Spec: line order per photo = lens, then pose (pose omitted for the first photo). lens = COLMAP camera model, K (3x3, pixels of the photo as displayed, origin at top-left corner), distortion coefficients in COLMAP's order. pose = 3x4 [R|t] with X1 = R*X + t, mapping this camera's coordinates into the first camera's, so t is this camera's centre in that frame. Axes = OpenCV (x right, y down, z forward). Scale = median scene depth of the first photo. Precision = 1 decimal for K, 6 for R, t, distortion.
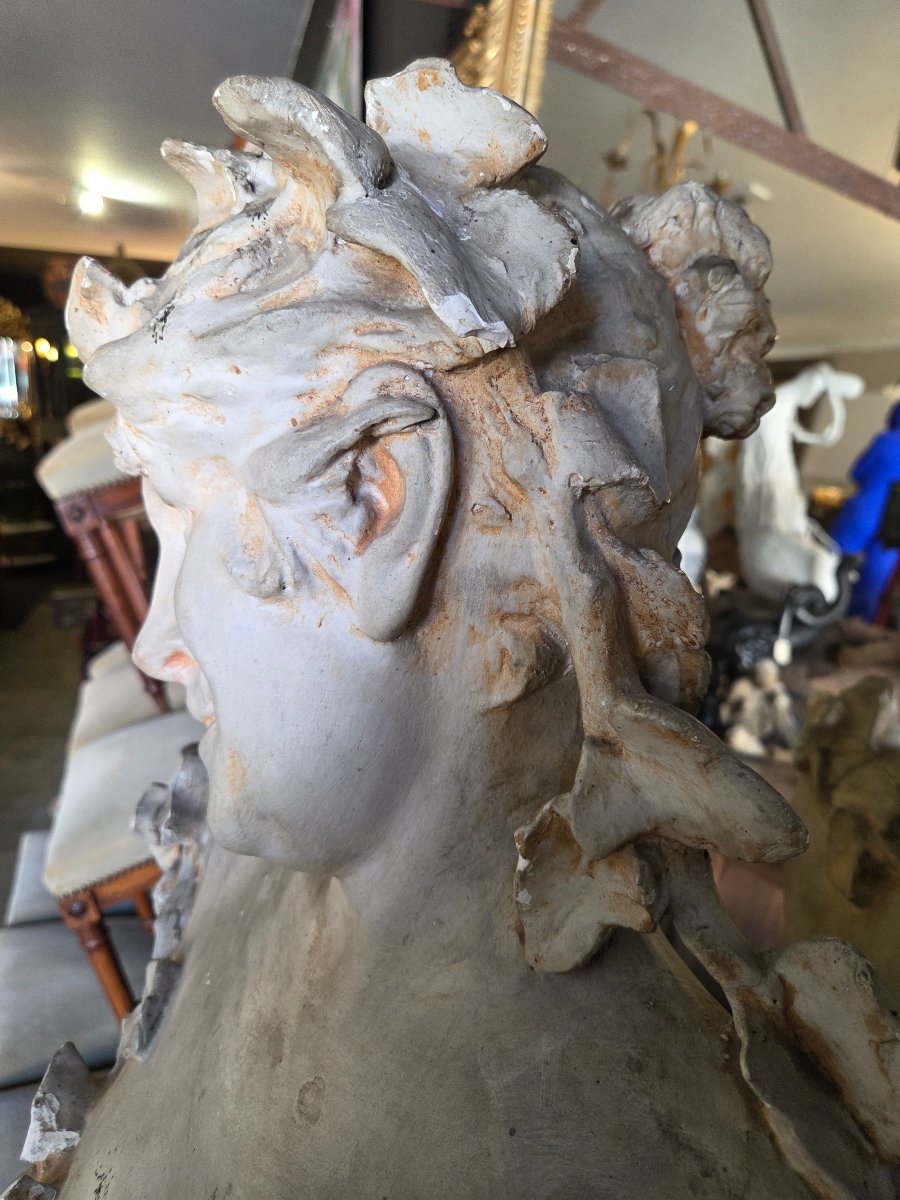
lens RADIAL K [[817.8, 0, 447.1], [0, 817.8, 585.6], [0, 0, 1]] dist [0.061720, -0.078629]
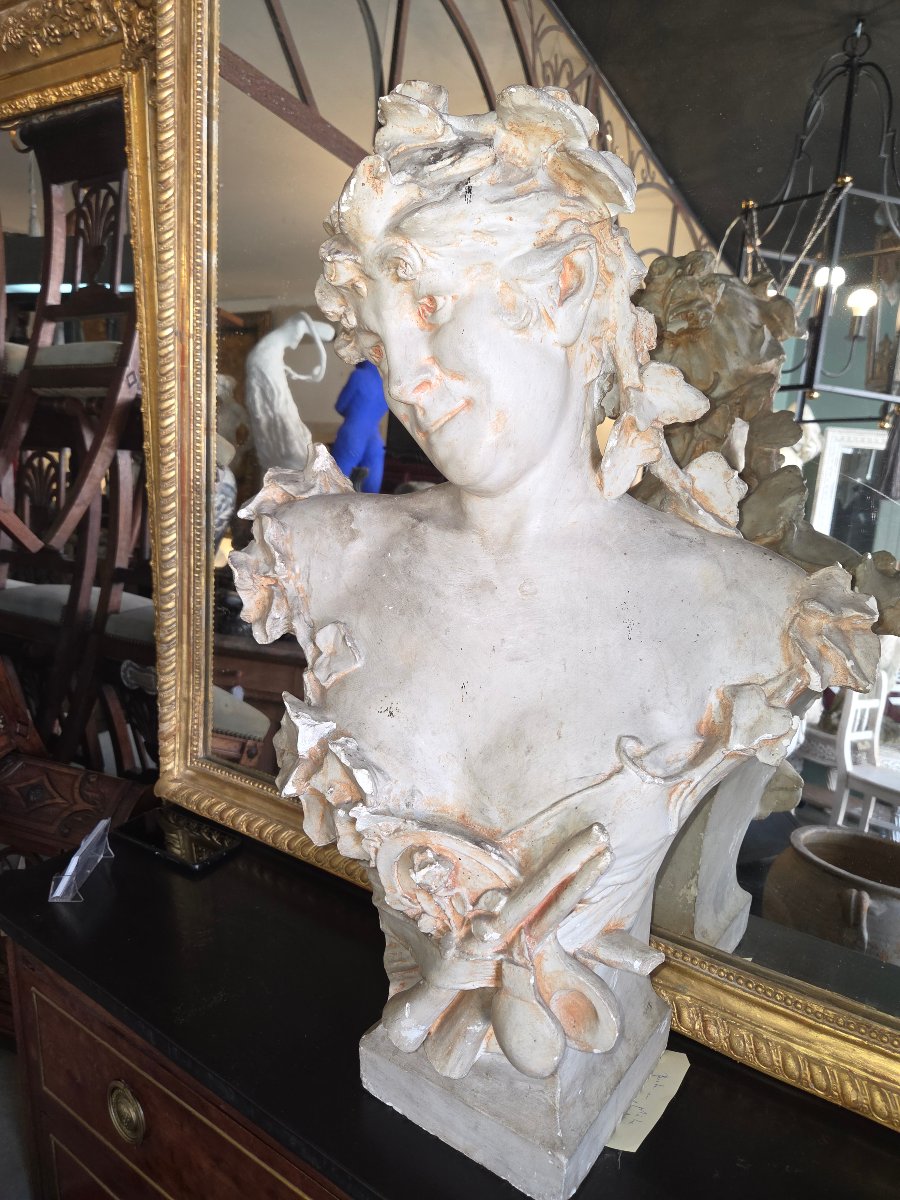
lens RADIAL K [[817.8, 0, 447.1], [0, 817.8, 585.6], [0, 0, 1]] dist [0.061720, -0.078629]
pose [[0.787986, -0.178485, 0.589254, -1.756234], [0.152940, 0.983805, 0.093474, 0.443318], [-0.596395, 0.016464, 0.802522, -0.616116]]
